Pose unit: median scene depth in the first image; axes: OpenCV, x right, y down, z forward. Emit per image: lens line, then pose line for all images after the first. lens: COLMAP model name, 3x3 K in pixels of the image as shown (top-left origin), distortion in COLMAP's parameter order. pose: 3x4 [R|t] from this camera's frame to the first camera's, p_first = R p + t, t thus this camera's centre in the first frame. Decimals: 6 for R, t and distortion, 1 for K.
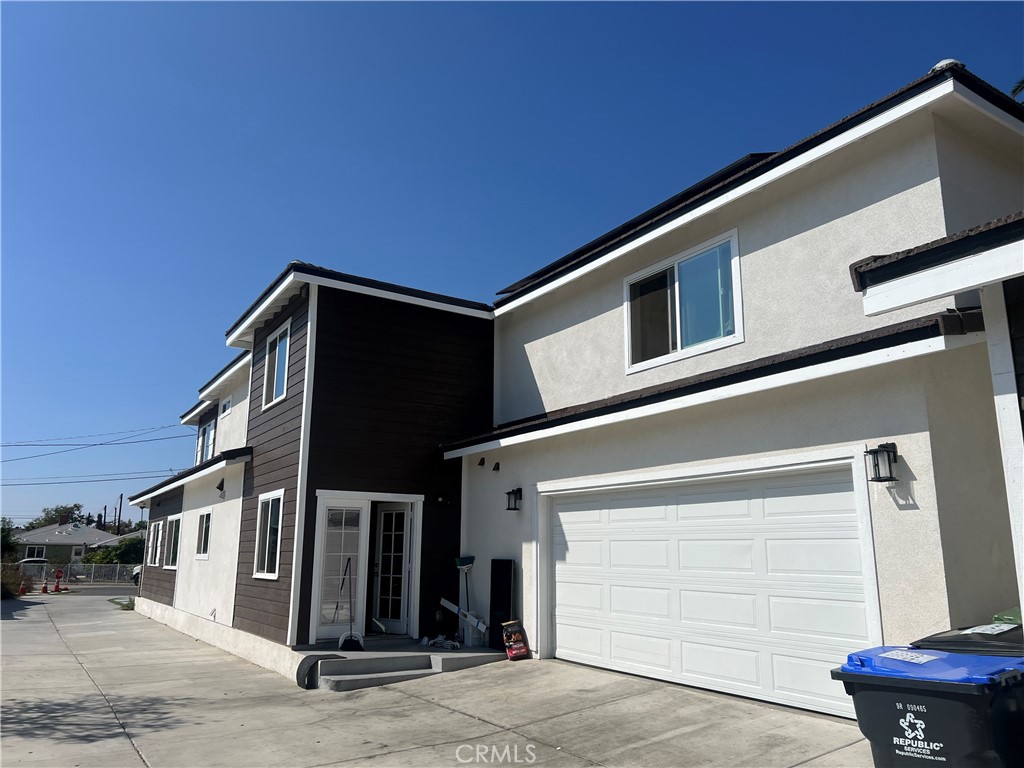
lens RADIAL K [[759.3, 0, 492.9], [0, 759.3, 374.4], [0, 0, 1]] dist [0.061715, -0.074777]
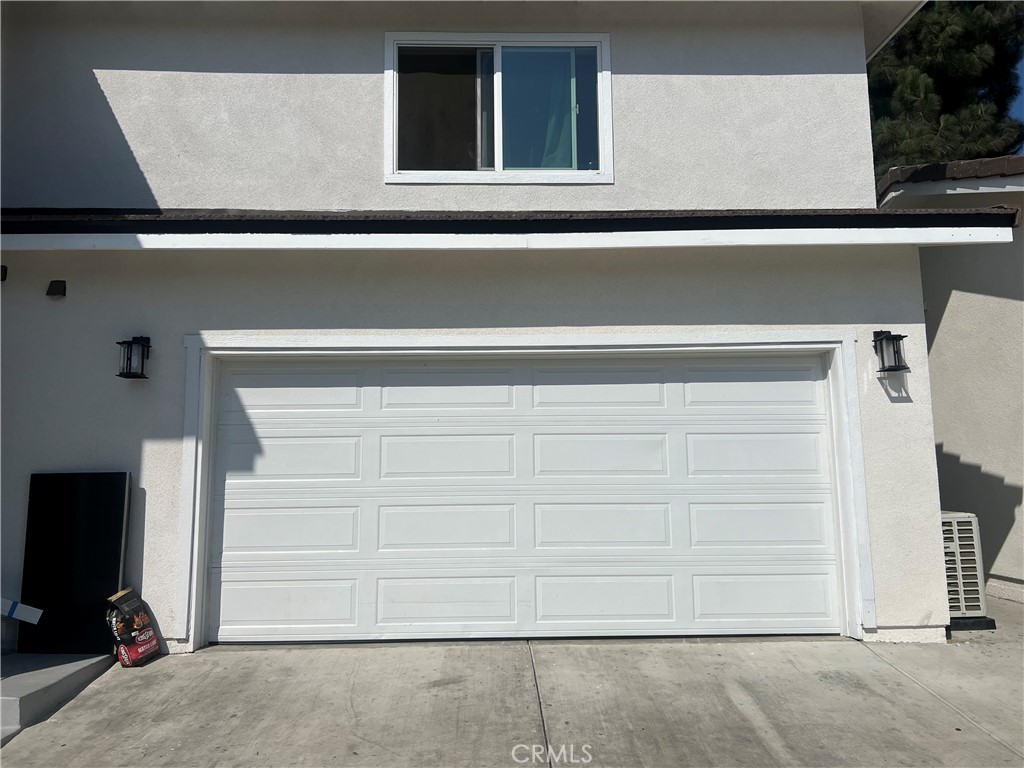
lens RADIAL K [[760.1, 0, 524.1], [0, 760.1, 368.3], [0, 0, 1]] dist [0.057412, -0.066069]
pose [[0.499020, 0.099176, 0.860896, -0.303580], [-0.184676, 0.982780, -0.006169, 0.136350], [-0.846684, -0.155908, 0.508743, 0.554841]]
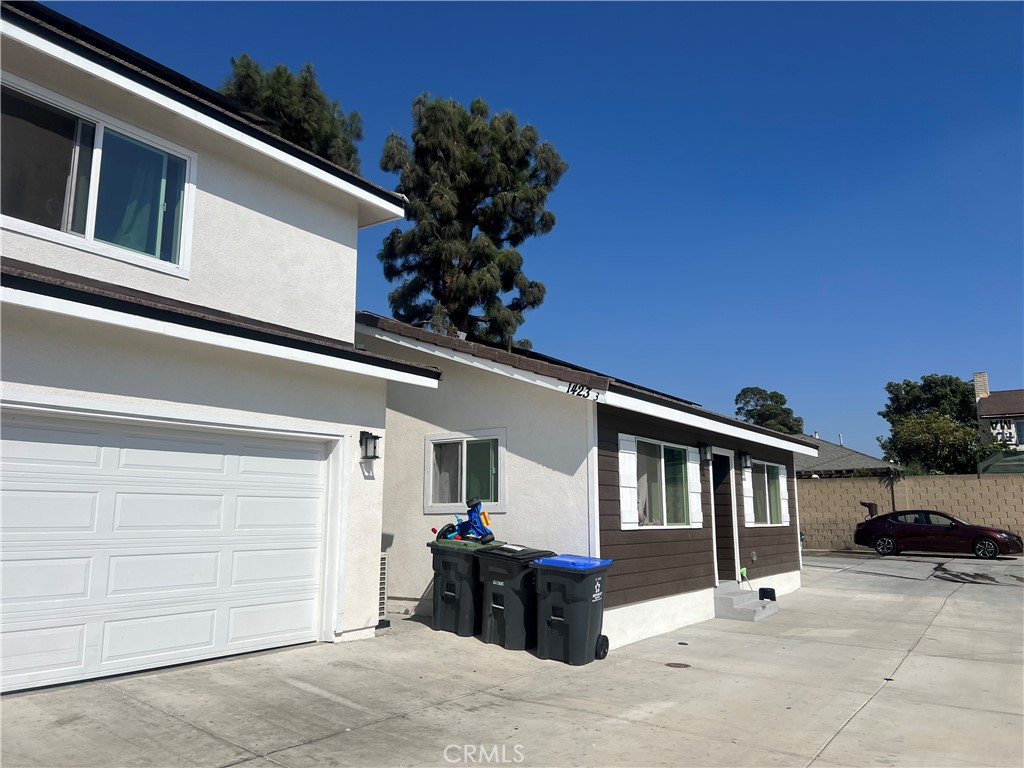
lens RADIAL K [[760.1, 0, 524.1], [0, 760.1, 368.3], [0, 0, 1]] dist [0.057412, -0.066069]
pose [[-0.415093, 0.164552, 0.894774, -0.537759], [-0.213955, 0.938267, -0.271805, 0.184977], [-0.884263, -0.304266, -0.354261, 0.792408]]
